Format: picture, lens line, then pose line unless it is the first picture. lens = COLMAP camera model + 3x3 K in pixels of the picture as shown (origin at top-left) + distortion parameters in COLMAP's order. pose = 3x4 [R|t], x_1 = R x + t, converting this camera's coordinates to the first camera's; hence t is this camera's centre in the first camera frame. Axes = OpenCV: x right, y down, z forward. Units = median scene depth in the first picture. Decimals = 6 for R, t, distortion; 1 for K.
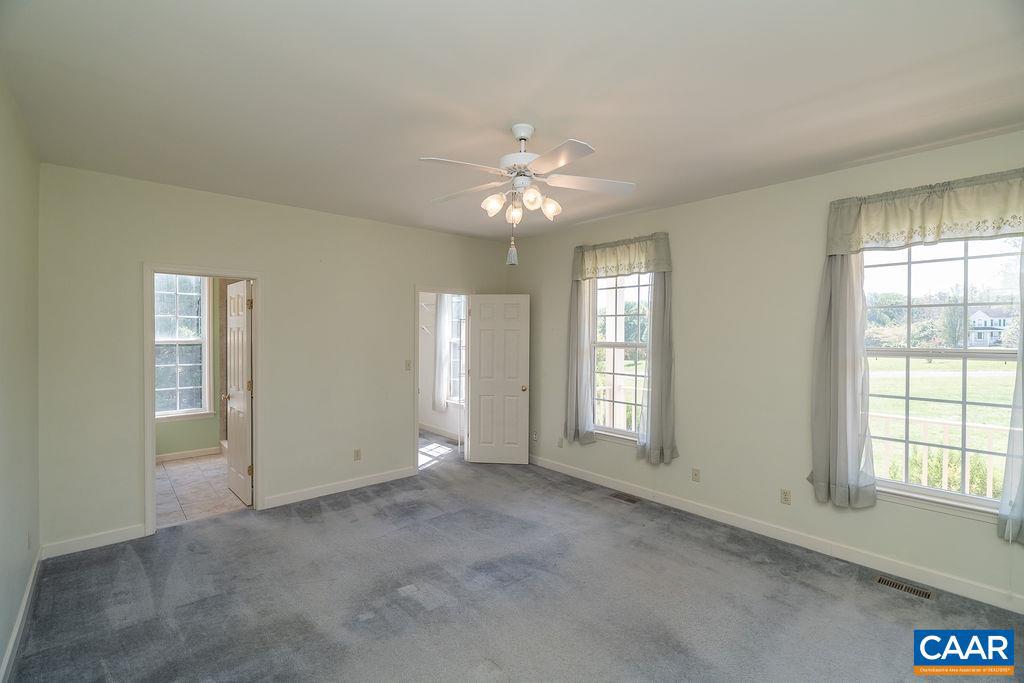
lens RADIAL K [[462.6, 0, 513.5], [0, 462.6, 339.4], [0, 0, 1]] dist [-0.009736, 0.002740]
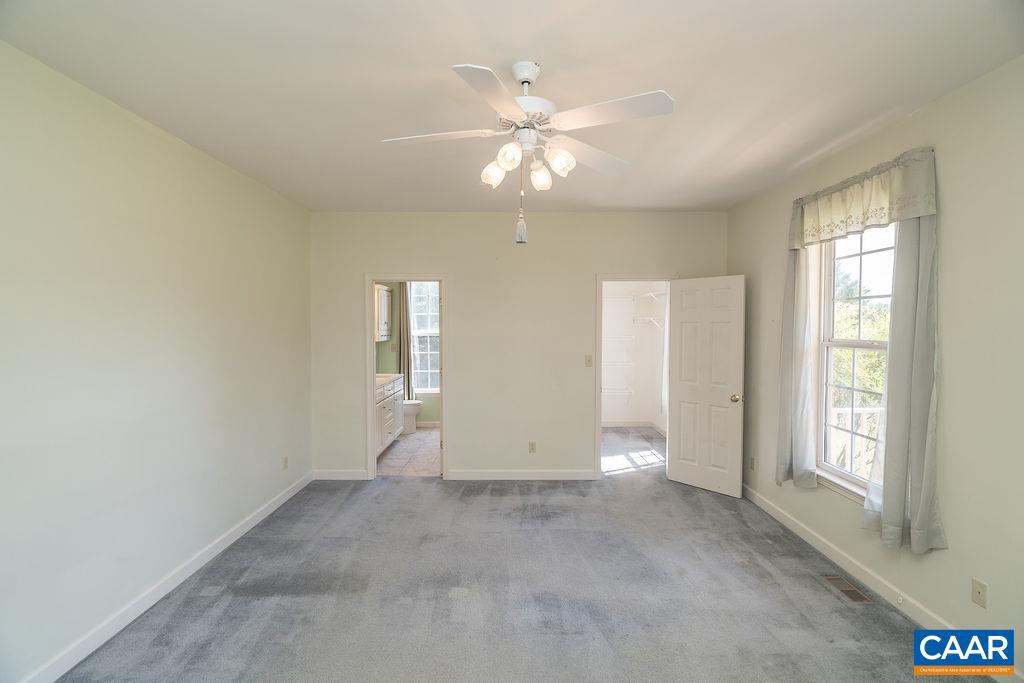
lens RADIAL K [[462.6, 0, 509.8], [0, 462.6, 341.0], [0, 0, 1]] dist [-0.009736, 0.002740]
pose [[0.742395, 0.018097, -0.669718, 0.314841], [-0.005549, 0.999767, 0.020864, -0.003673], [0.669939, -0.011773, 0.742323, 0.229578]]
